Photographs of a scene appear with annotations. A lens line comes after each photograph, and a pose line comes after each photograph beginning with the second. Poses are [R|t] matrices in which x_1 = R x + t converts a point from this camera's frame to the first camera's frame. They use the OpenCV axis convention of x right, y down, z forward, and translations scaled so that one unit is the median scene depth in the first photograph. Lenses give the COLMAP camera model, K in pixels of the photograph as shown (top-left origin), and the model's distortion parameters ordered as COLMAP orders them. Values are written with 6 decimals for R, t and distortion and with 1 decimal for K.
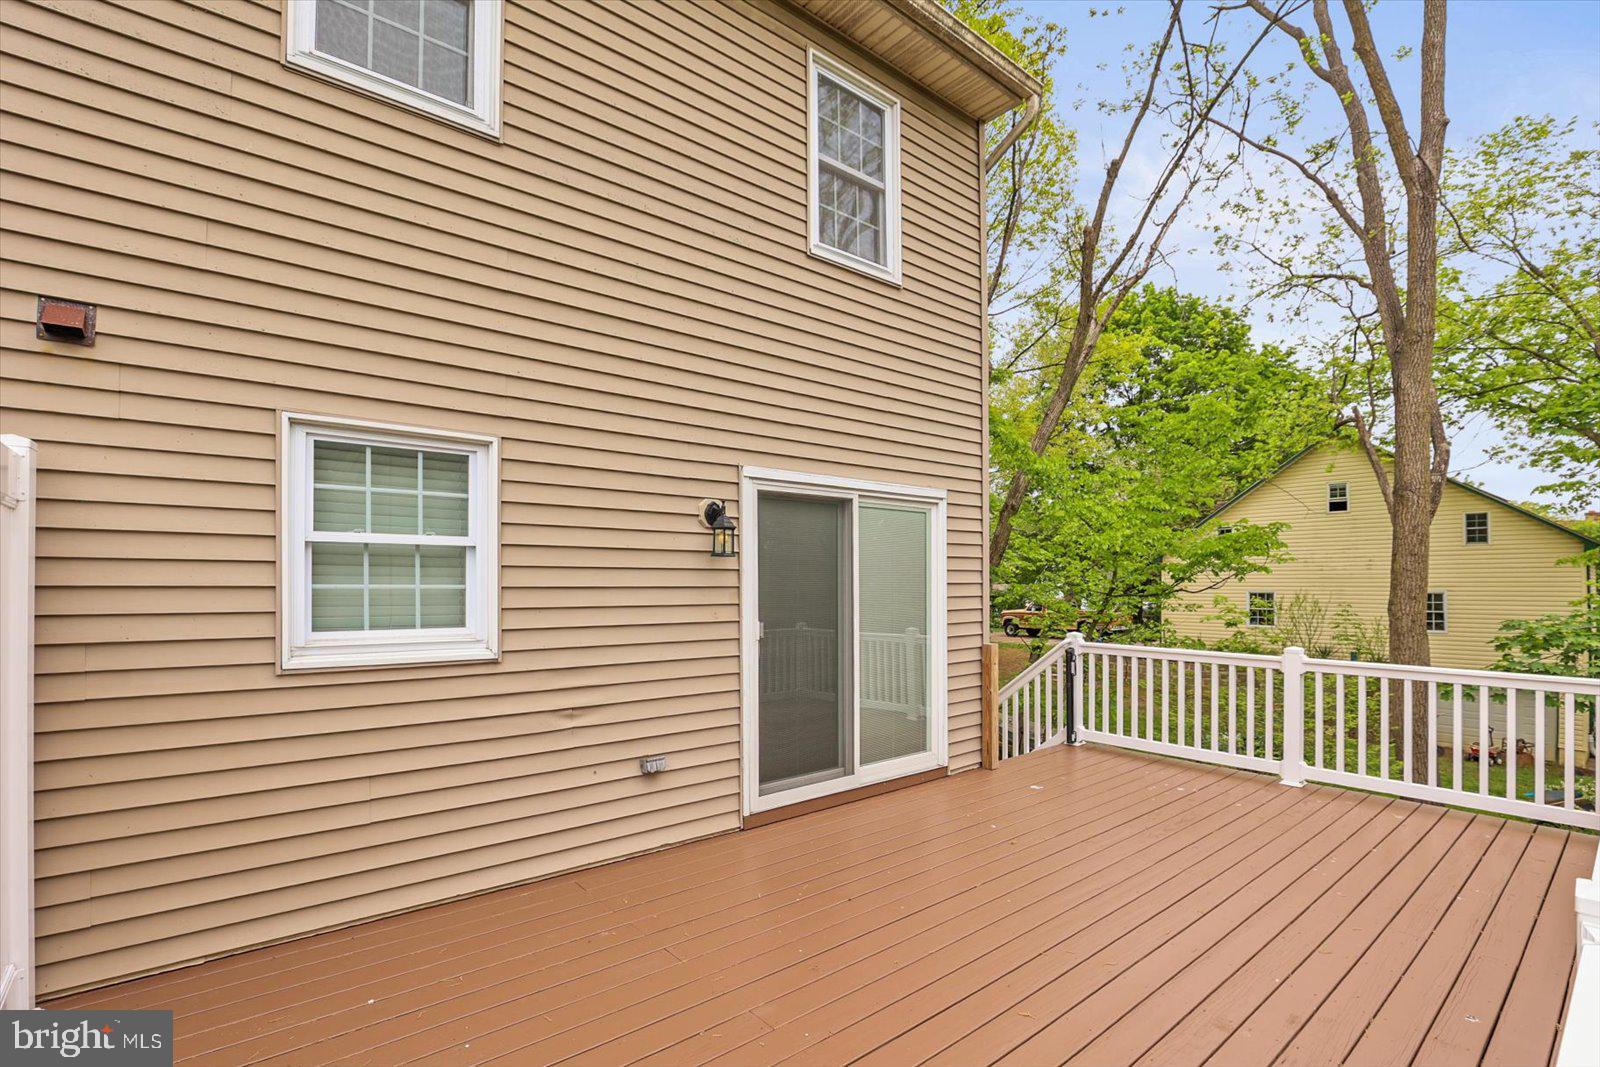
lens RADIAL K [[724.0, 0, 804.4], [0, 724.0, 589.7], [0, 0, 1]] dist [-0.034330, -0.000104]
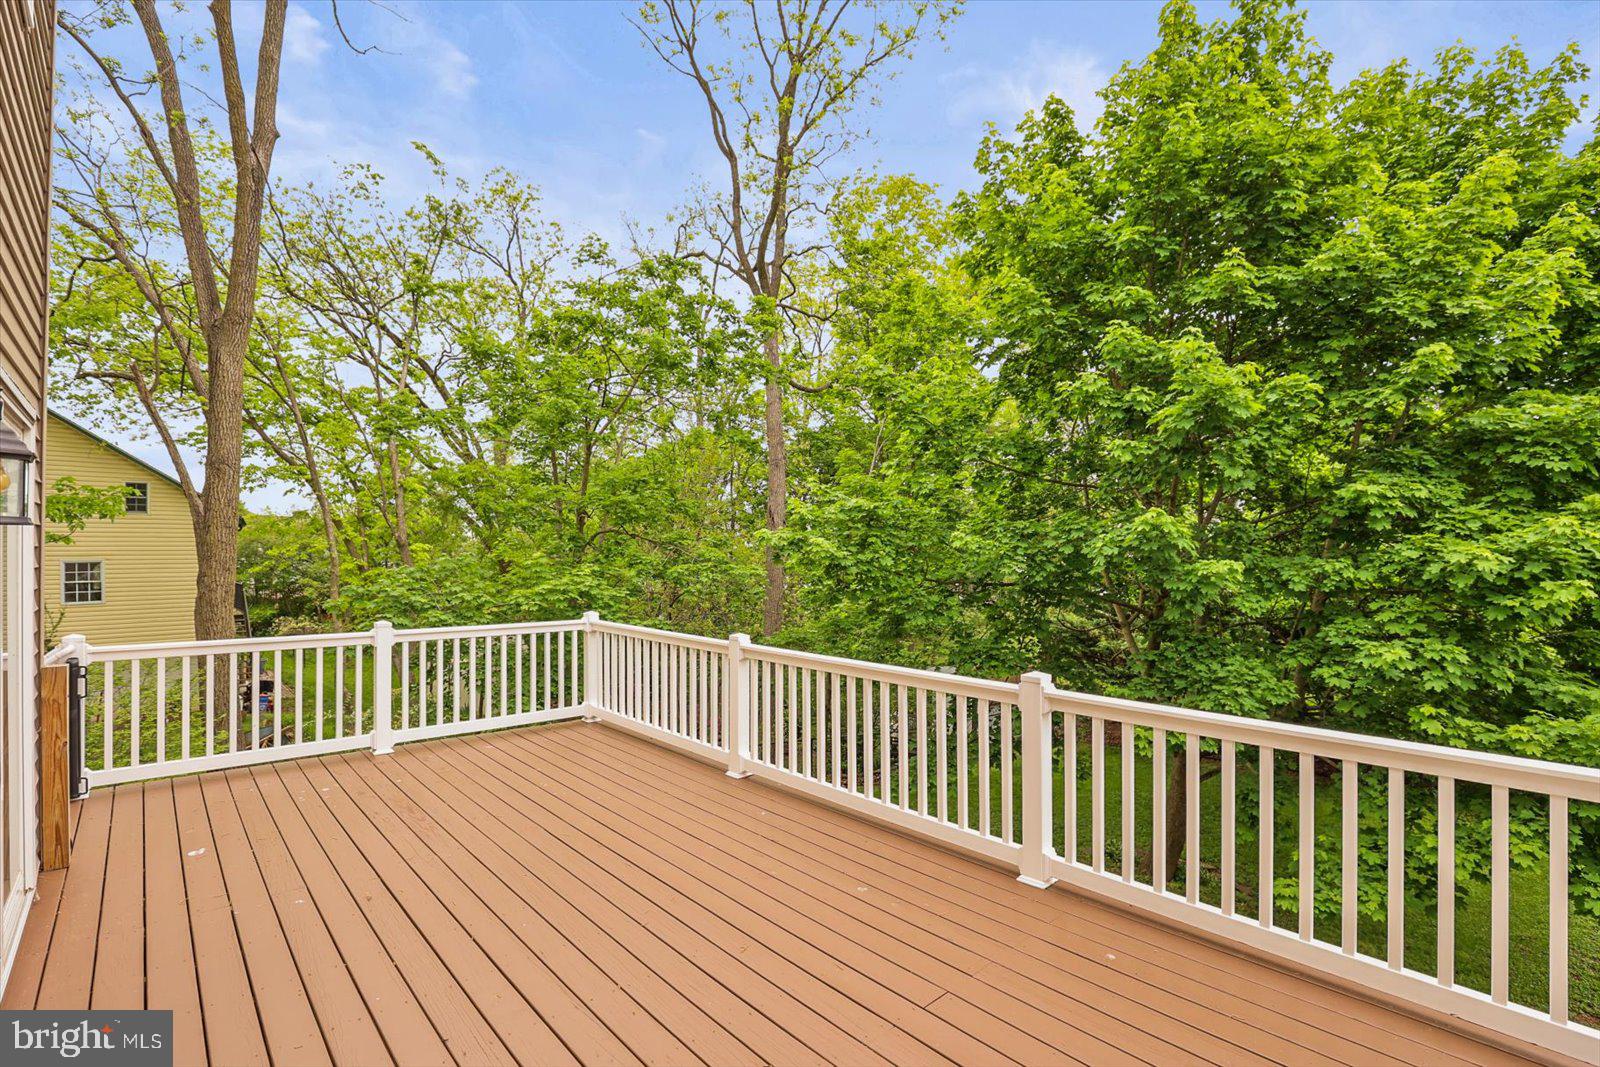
lens RADIAL K [[731.9, 0, 797.1], [0, 731.9, 535.0], [0, 0, 1]] dist [-0.031182, -0.000055]
pose [[-0.050930, 0.022352, 0.998452, -0.410515], [0.009869, 0.999712, -0.021877, -0.017140], [-0.998653, 0.008740, -0.051136, 0.433513]]
